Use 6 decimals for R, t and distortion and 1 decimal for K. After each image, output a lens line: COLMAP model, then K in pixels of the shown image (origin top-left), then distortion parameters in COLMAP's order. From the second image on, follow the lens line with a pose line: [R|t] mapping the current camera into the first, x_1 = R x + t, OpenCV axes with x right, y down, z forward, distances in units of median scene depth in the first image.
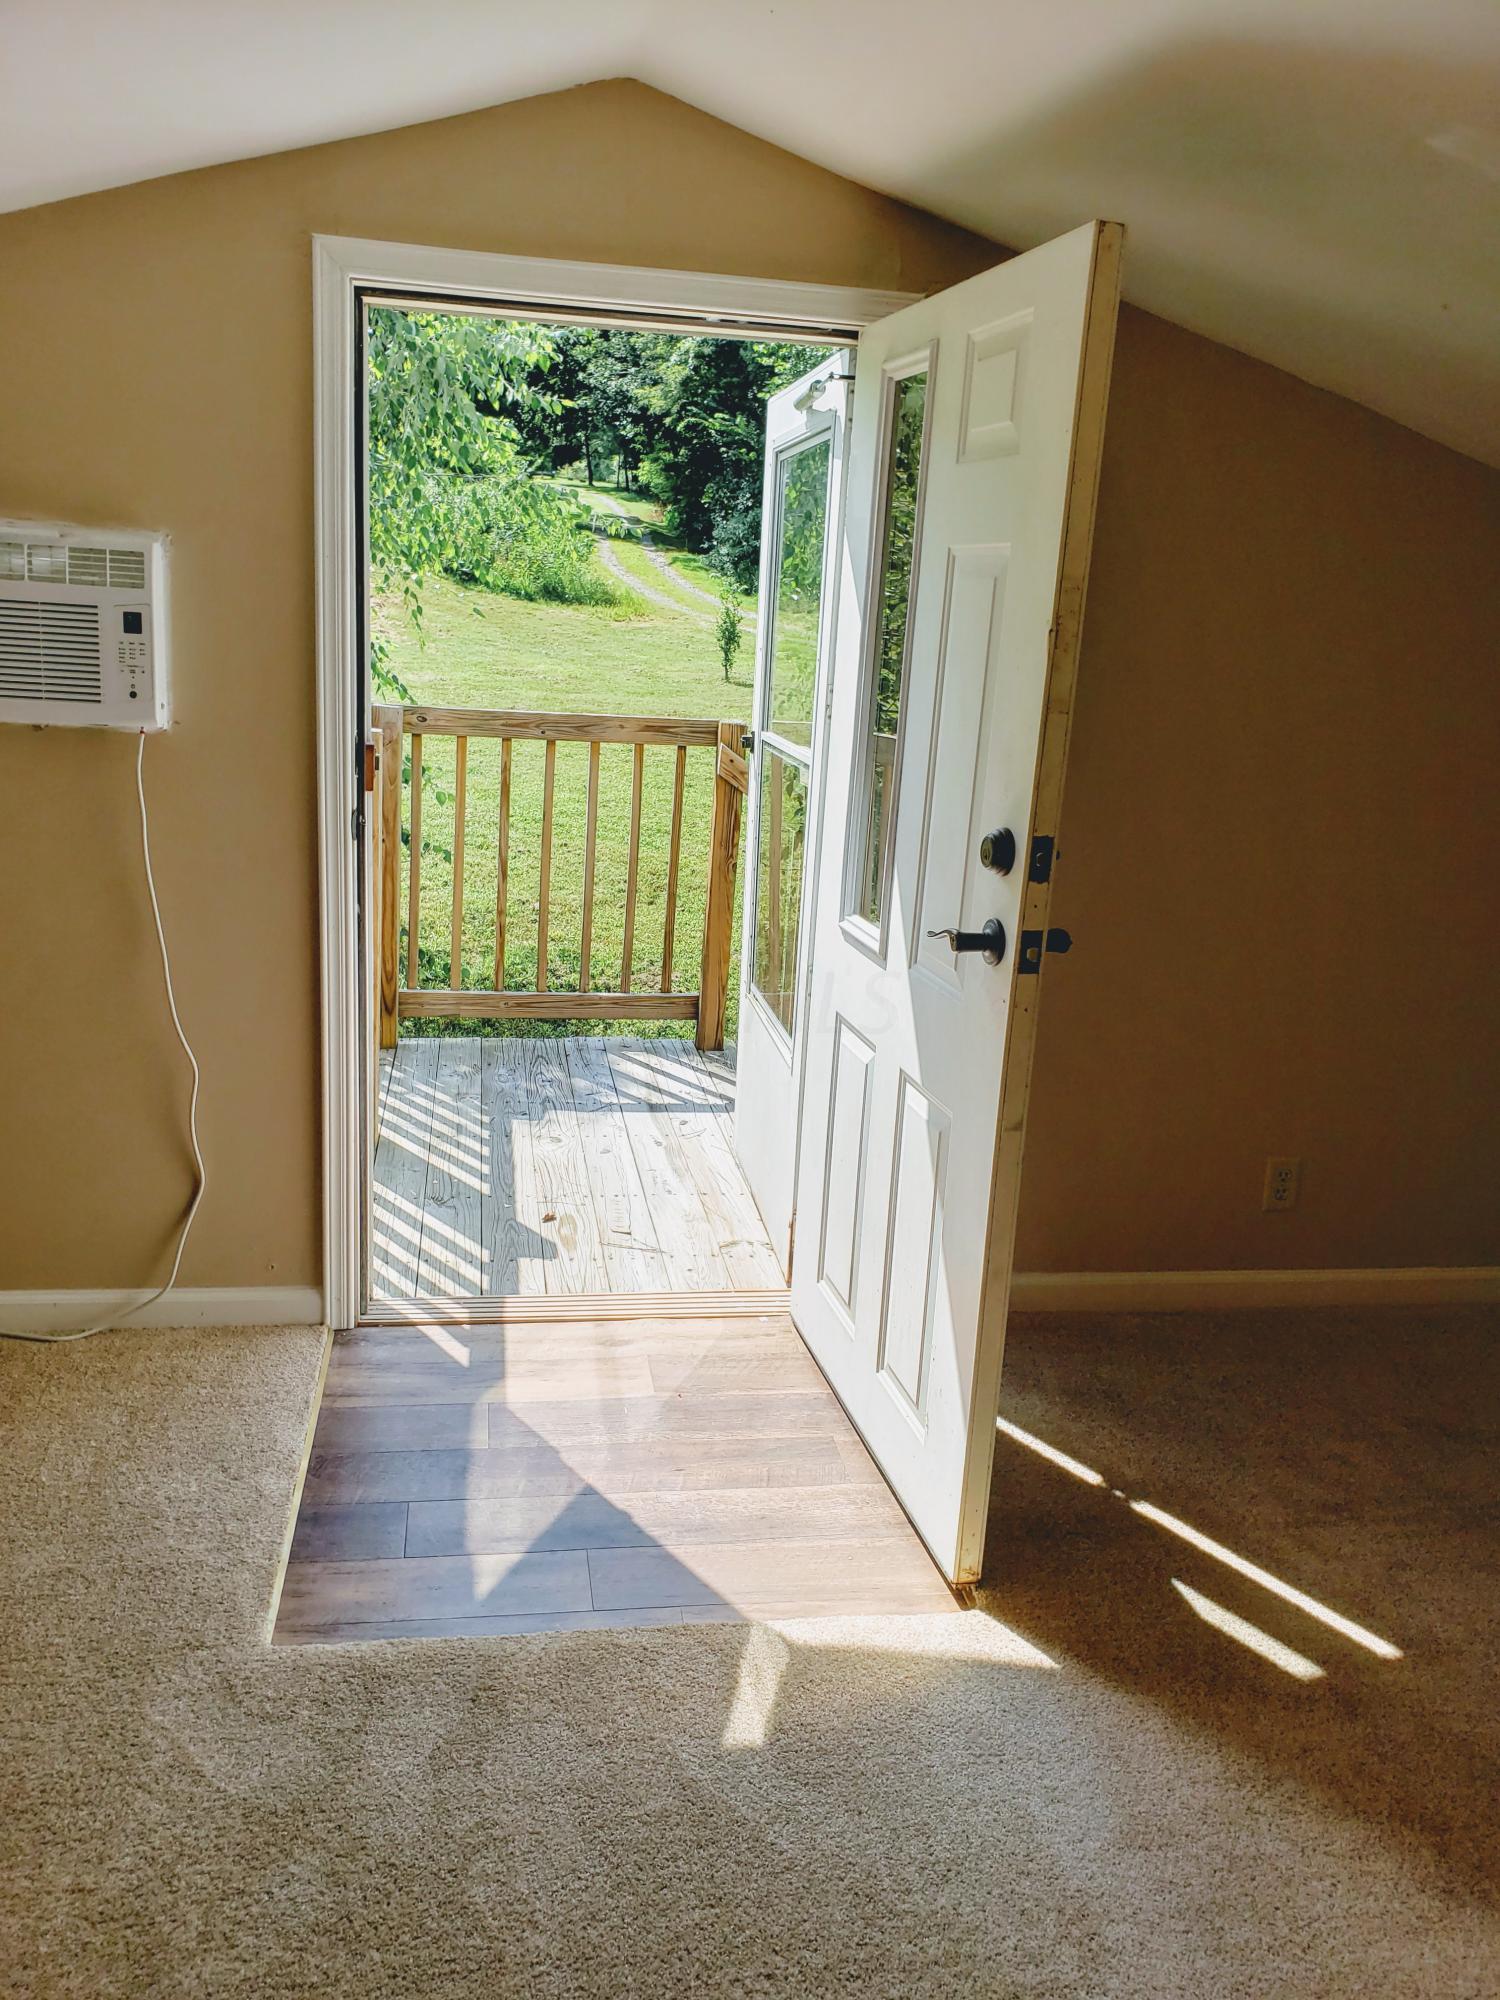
lens RADIAL K [[1536.8, 0, 742.8], [0, 1536.8, 1027.9], [0, 0, 1]] dist [0.010030, 0.006717]
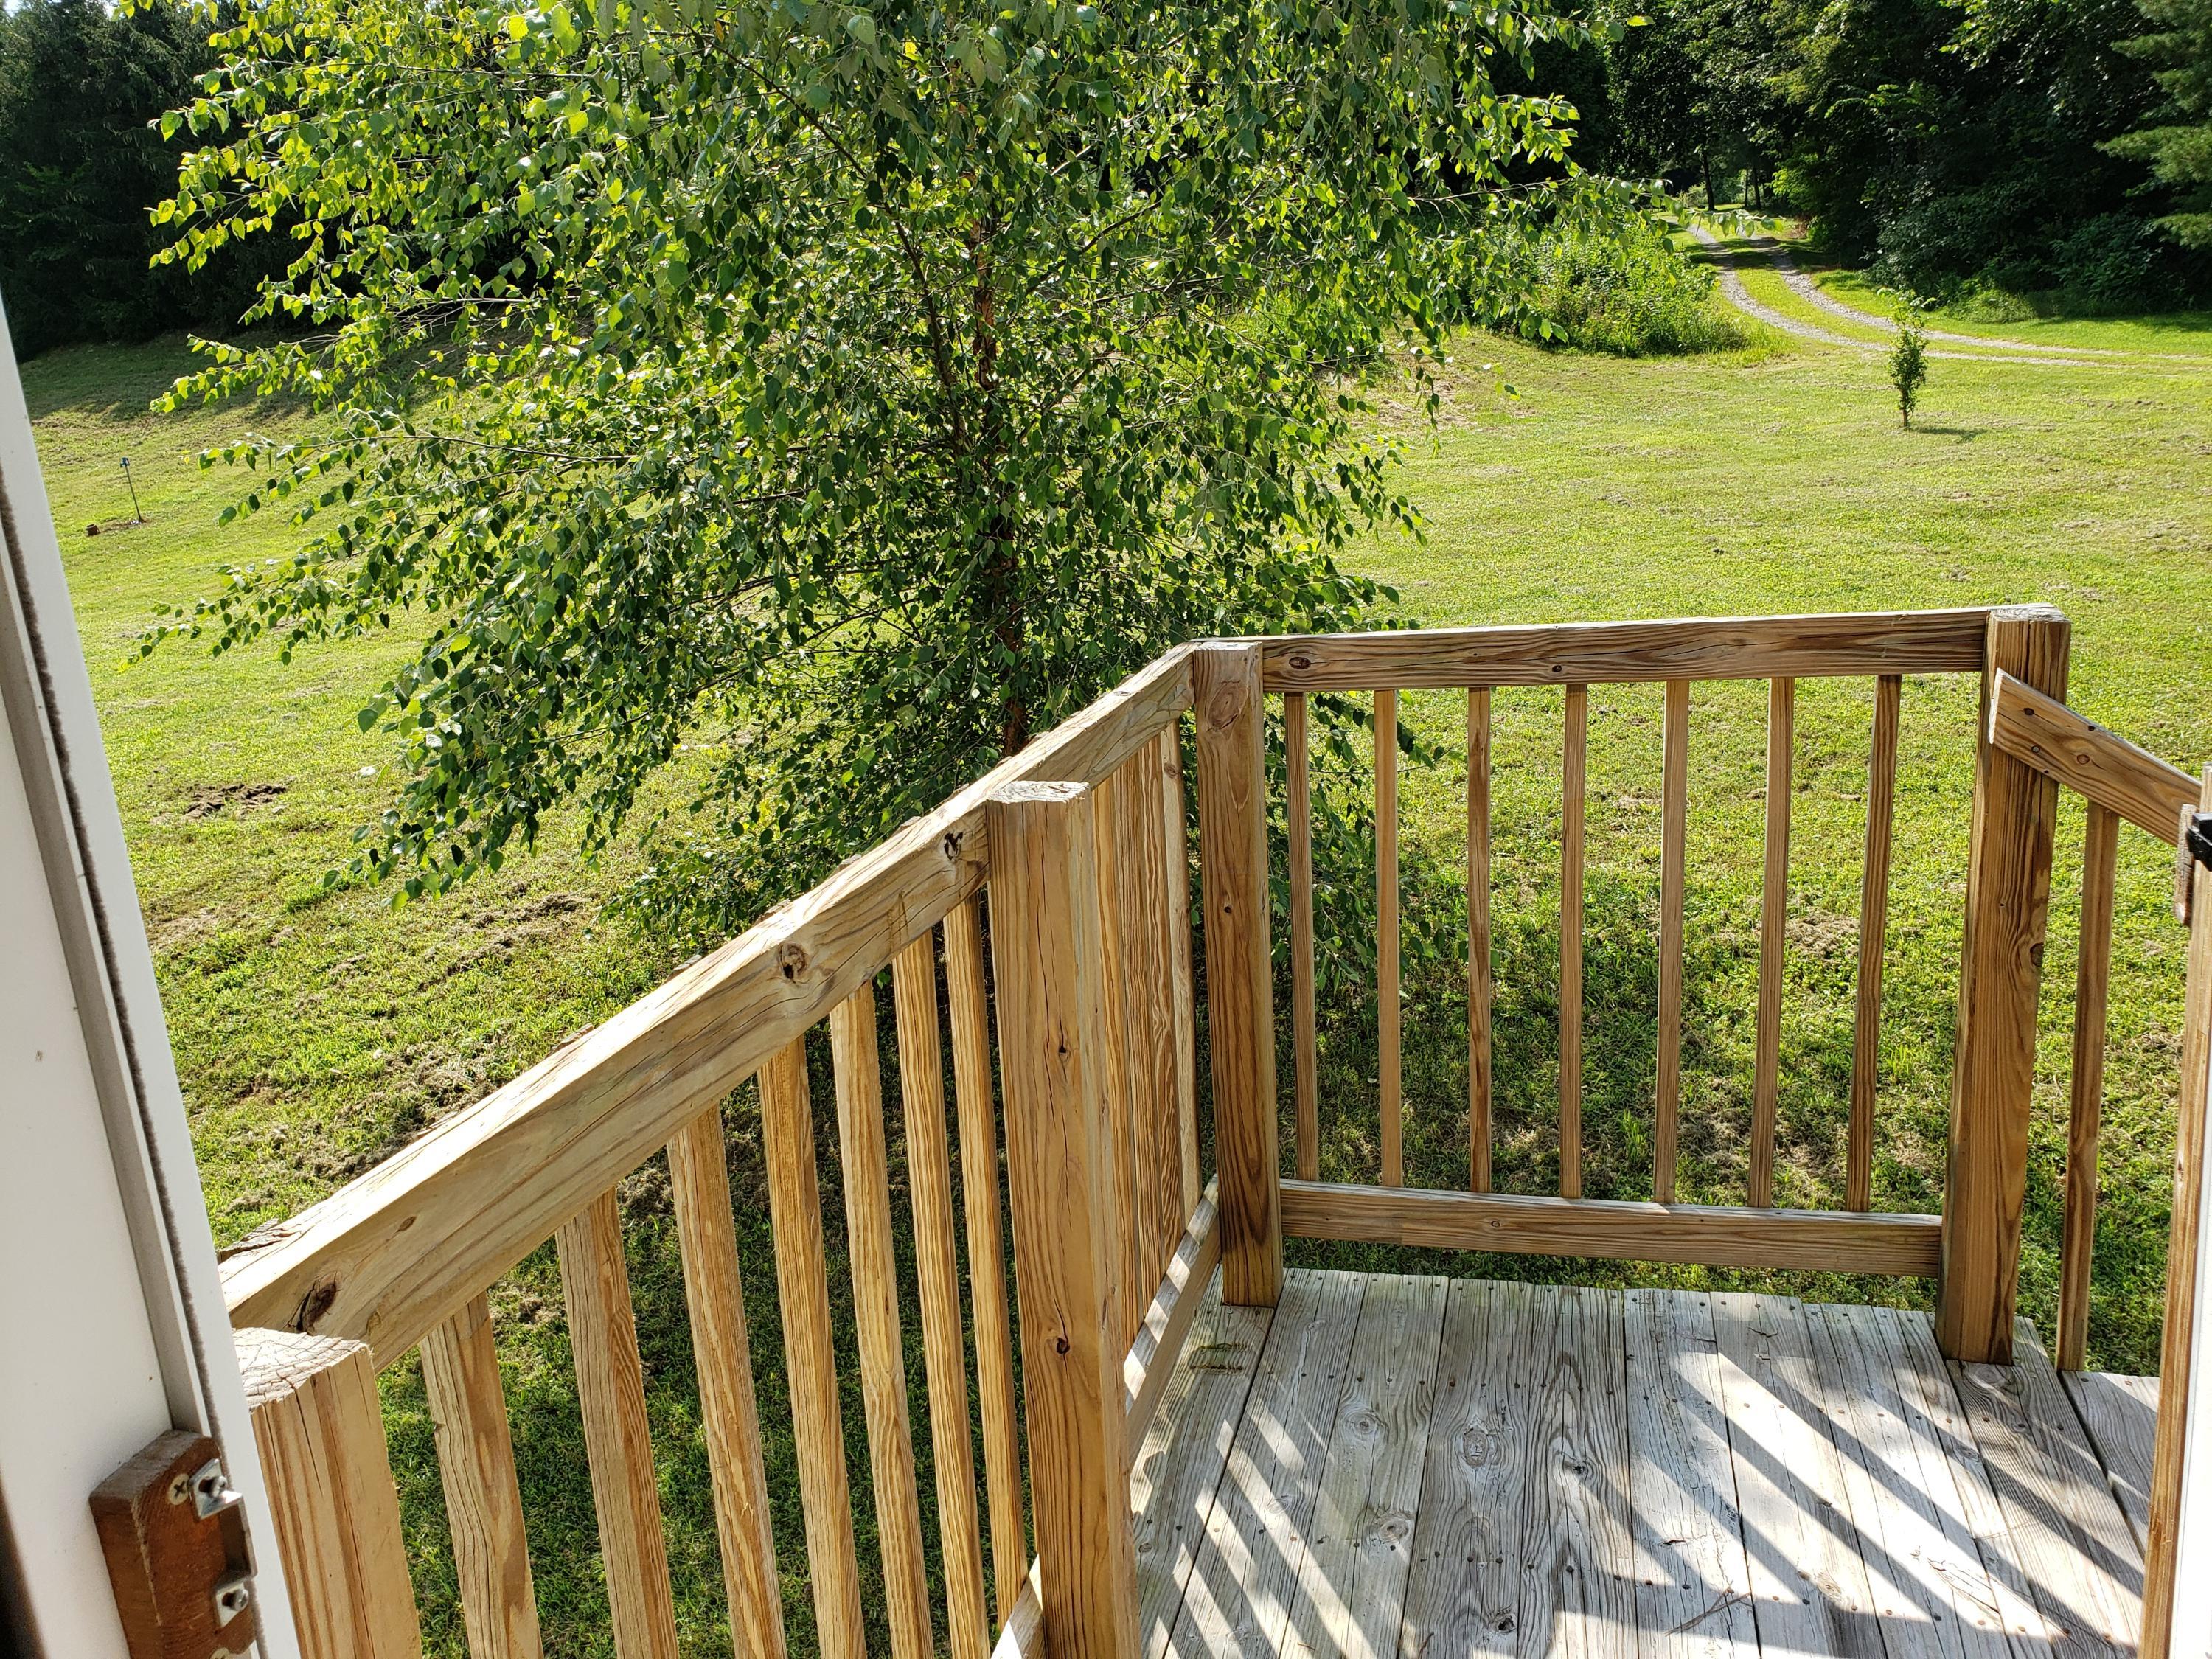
lens RADIAL K [[1699.7, 0, 1064.5], [0, 1699.7, 791.3], [0, 0, 1]] dist [0.010030, 0.006717]
pose [[0.892288, -0.022065, -0.450926, -0.058990], [0.007247, 0.999376, -0.034563, -0.254667], [0.451408, 0.027572, 0.891892, 0.874613]]
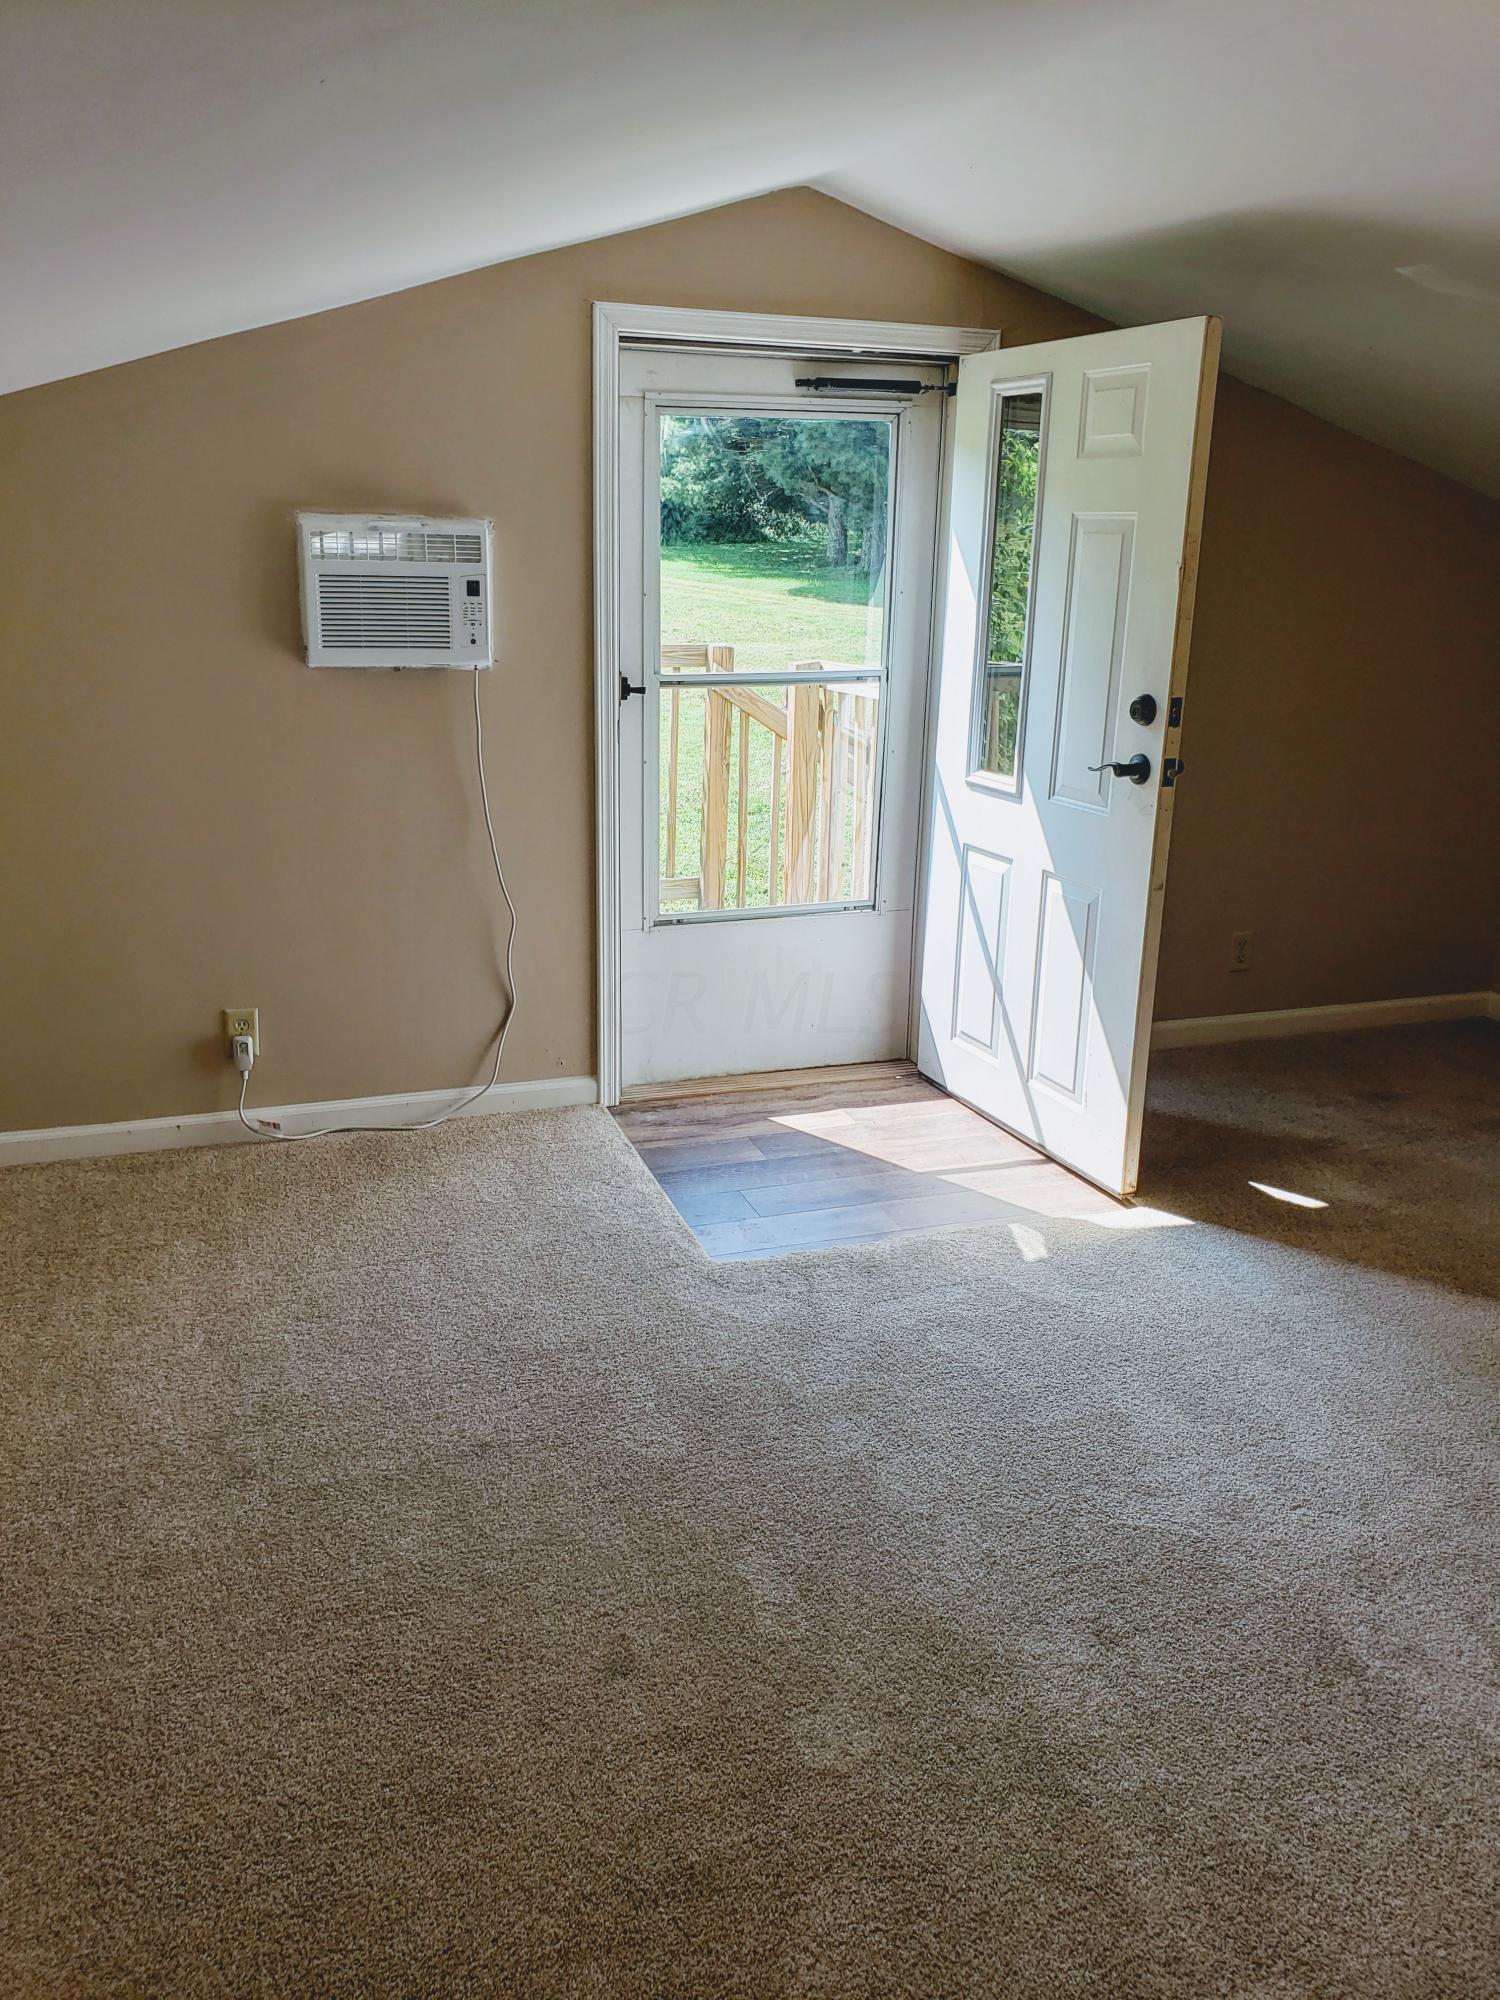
lens RADIAL K [[1491.0, 0, 750.0], [0, 1491.0, 1000.0], [0, 0, 1]] dist [0.013869, -0.001714]
pose [[0.985820, -0.084939, 0.144724, -0.326011], [0.079768, 0.995963, 0.041177, 0.058614], [-0.147637, -0.029049, 0.988615, -0.315279]]
